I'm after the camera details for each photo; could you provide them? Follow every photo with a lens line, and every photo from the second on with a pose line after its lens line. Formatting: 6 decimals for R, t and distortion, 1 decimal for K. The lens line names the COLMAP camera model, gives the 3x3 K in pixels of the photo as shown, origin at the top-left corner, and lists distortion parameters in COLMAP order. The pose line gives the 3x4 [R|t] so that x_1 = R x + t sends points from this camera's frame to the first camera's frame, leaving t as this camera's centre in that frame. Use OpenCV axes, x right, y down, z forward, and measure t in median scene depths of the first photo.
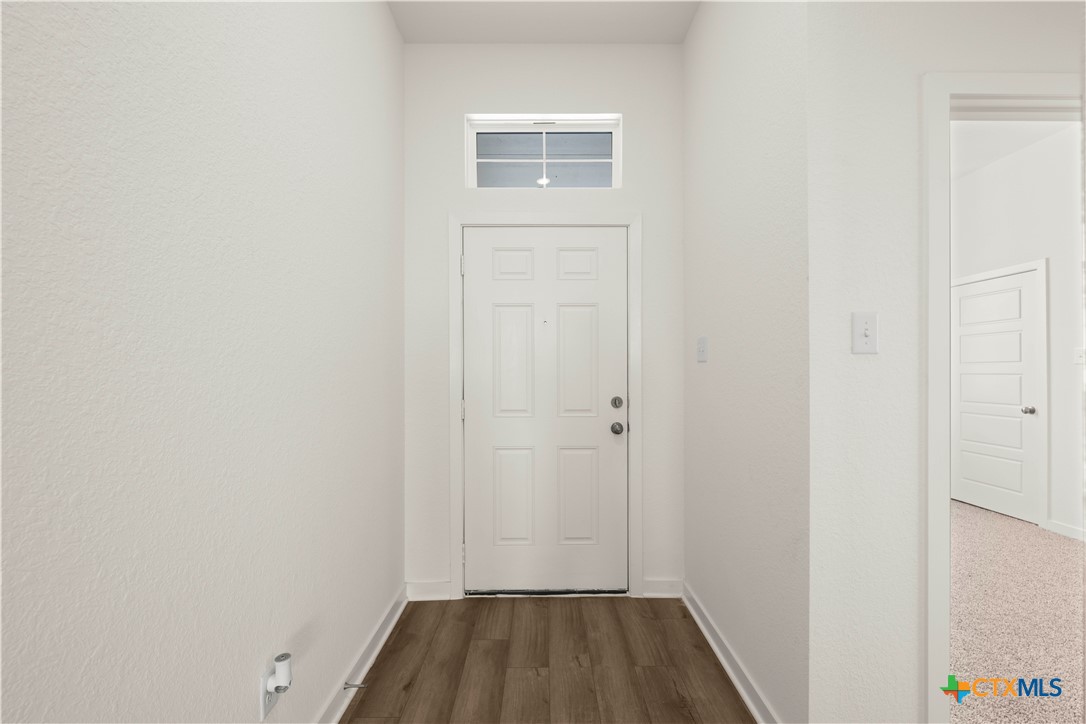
lens RADIAL K [[495.2, 0, 546.5], [0, 495.2, 363.0], [0, 0, 1]] dist [0.029224, 0.000581]
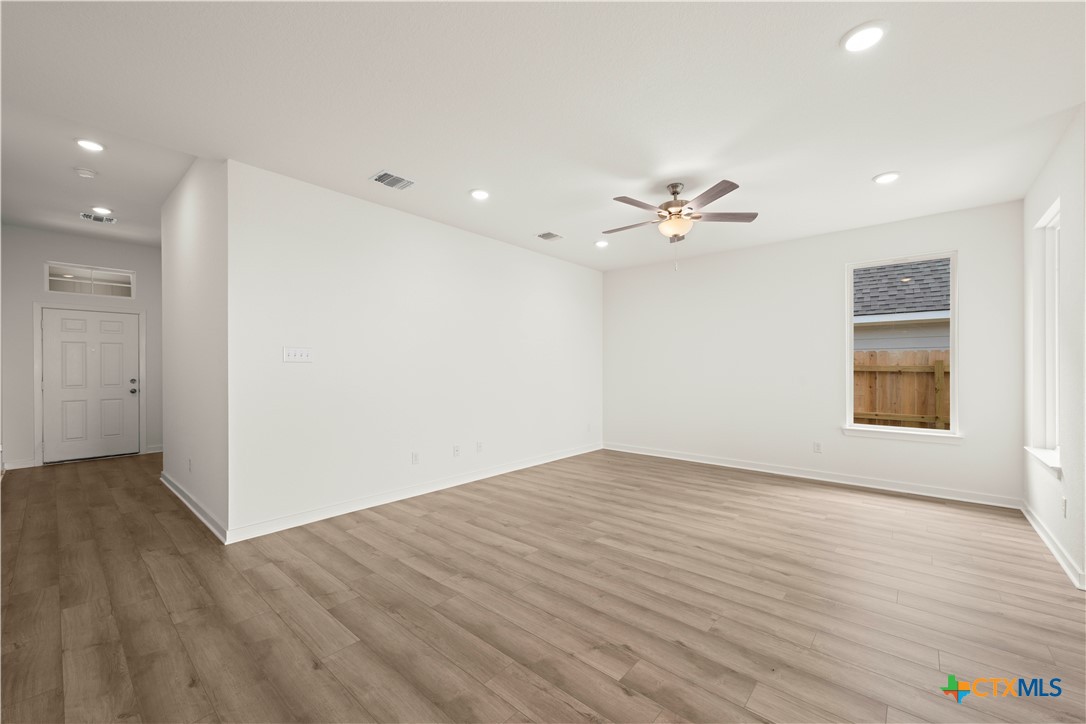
lens RADIAL K [[426.5, 0, 549.0], [0, 426.5, 369.4], [0, 0, 1]] dist [0.002025, 0.000114]
pose [[0.660098, -0.000123, 0.751180, -0.103147], [-0.000071, 1.000000, 0.000226, 0.018280], [-0.751180, -0.000202, 0.660098, -2.133153]]
